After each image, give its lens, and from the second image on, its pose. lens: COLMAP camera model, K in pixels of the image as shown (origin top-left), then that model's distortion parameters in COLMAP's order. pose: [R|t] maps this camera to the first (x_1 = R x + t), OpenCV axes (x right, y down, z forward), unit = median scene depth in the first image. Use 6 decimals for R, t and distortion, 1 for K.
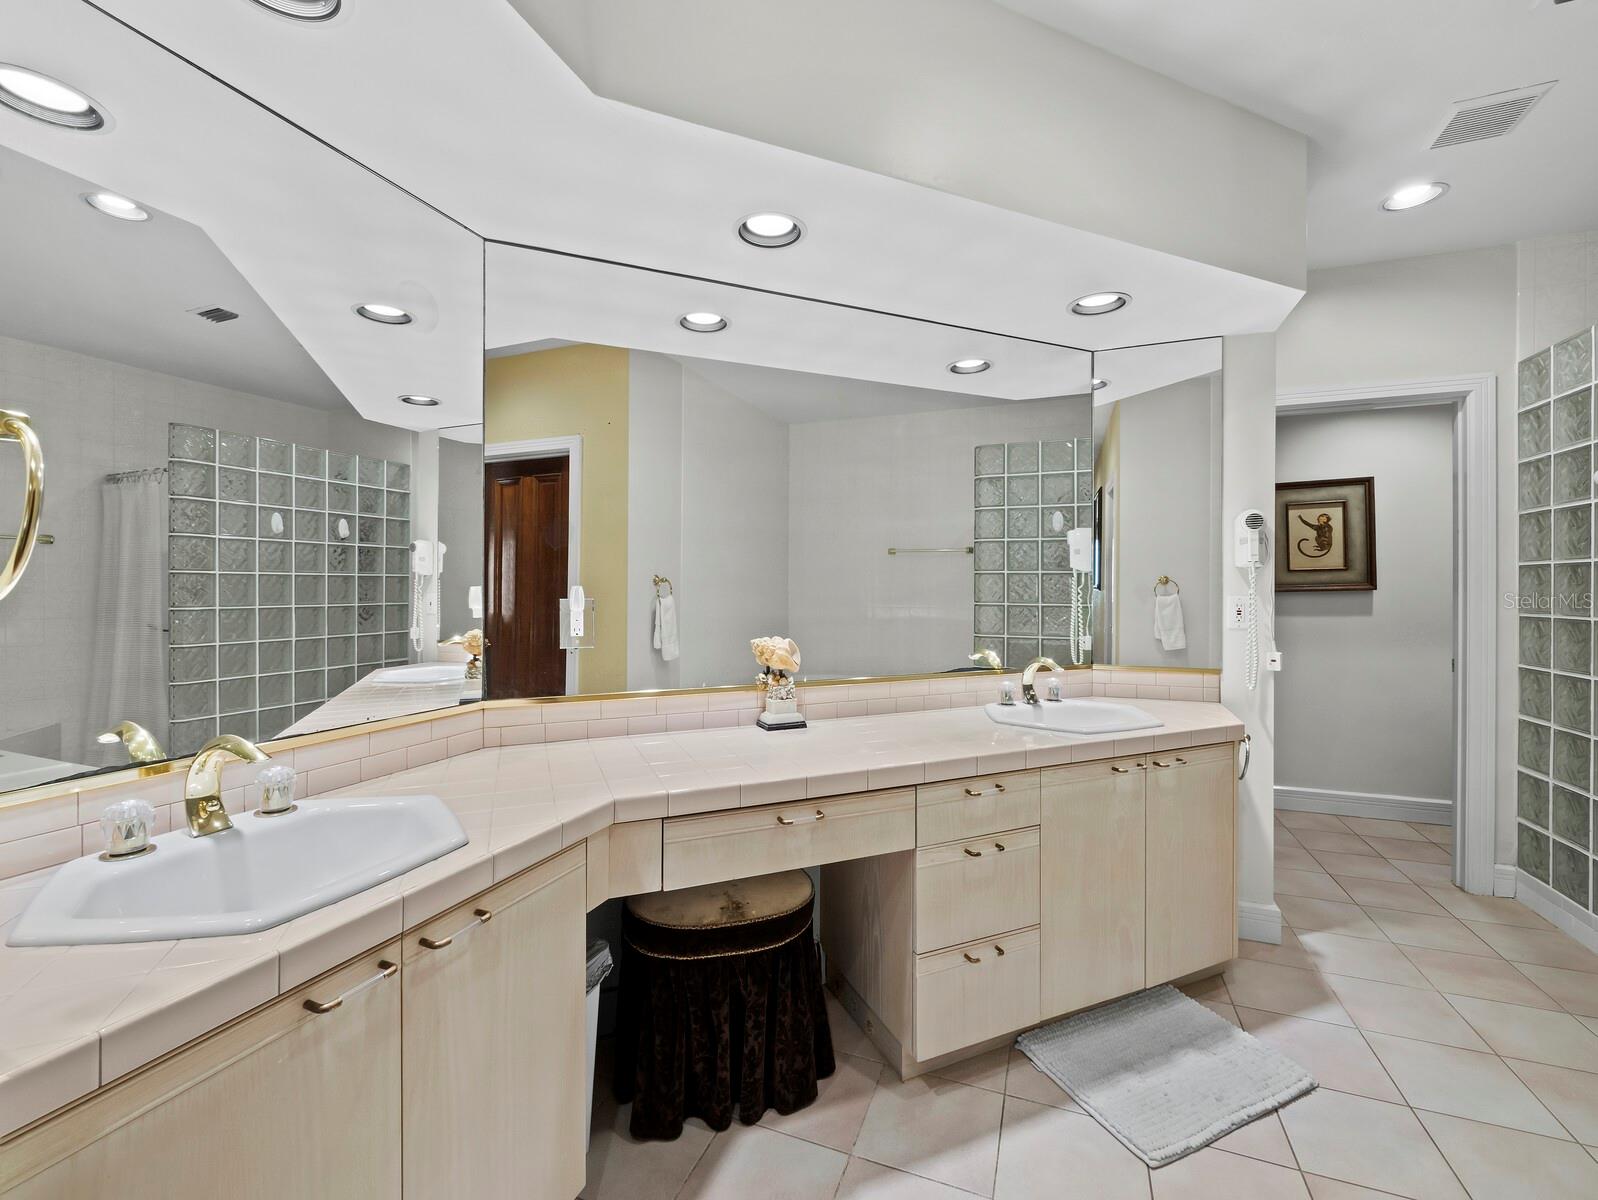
lens RADIAL K [[673.7, 0, 805.3], [0, 673.7, 590.8], [0, 0, 1]] dist [-0.005843, 0.001474]
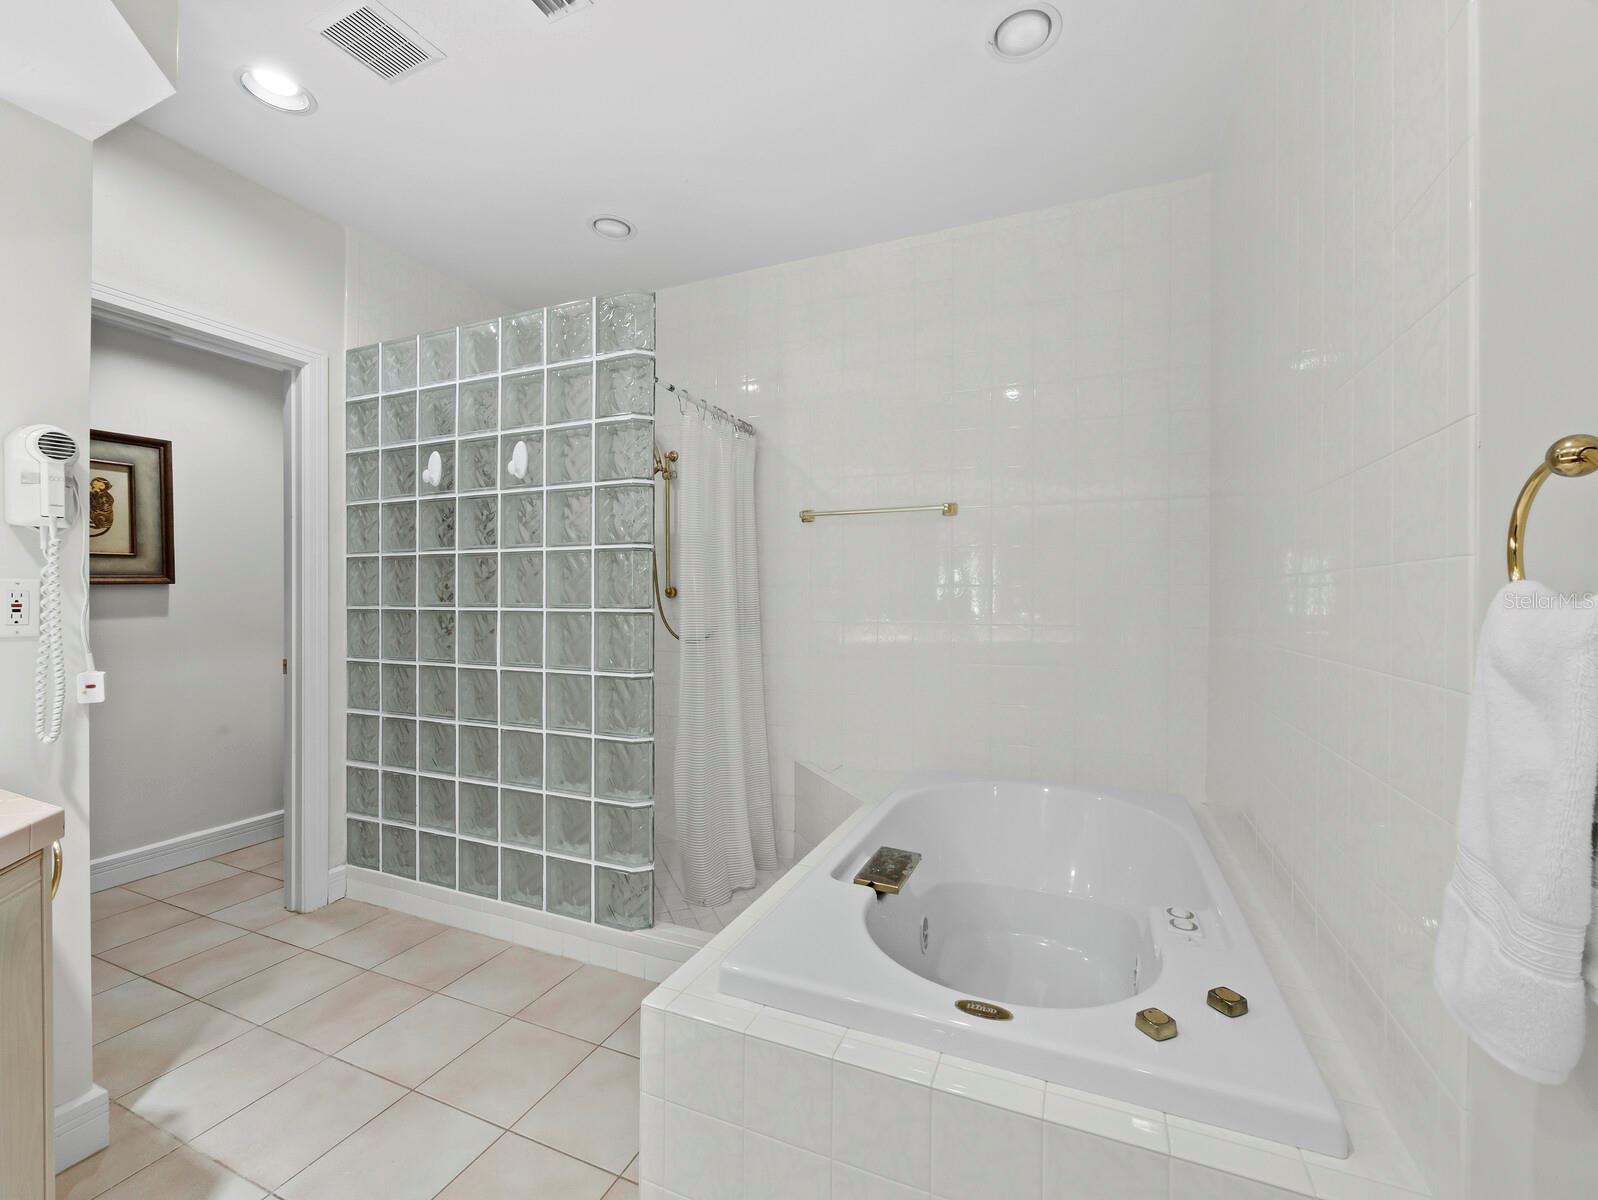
lens RADIAL K [[673.7, 0, 806.8], [0, 673.7, 599.7], [0, 0, 1]] dist [-0.005843, 0.001474]
pose [[0.034775, -0.003578, 0.999389, 0.104499], [0.002273, 0.999991, 0.003501, 0.022628], [-0.999393, 0.002150, 0.034783, 0.297508]]
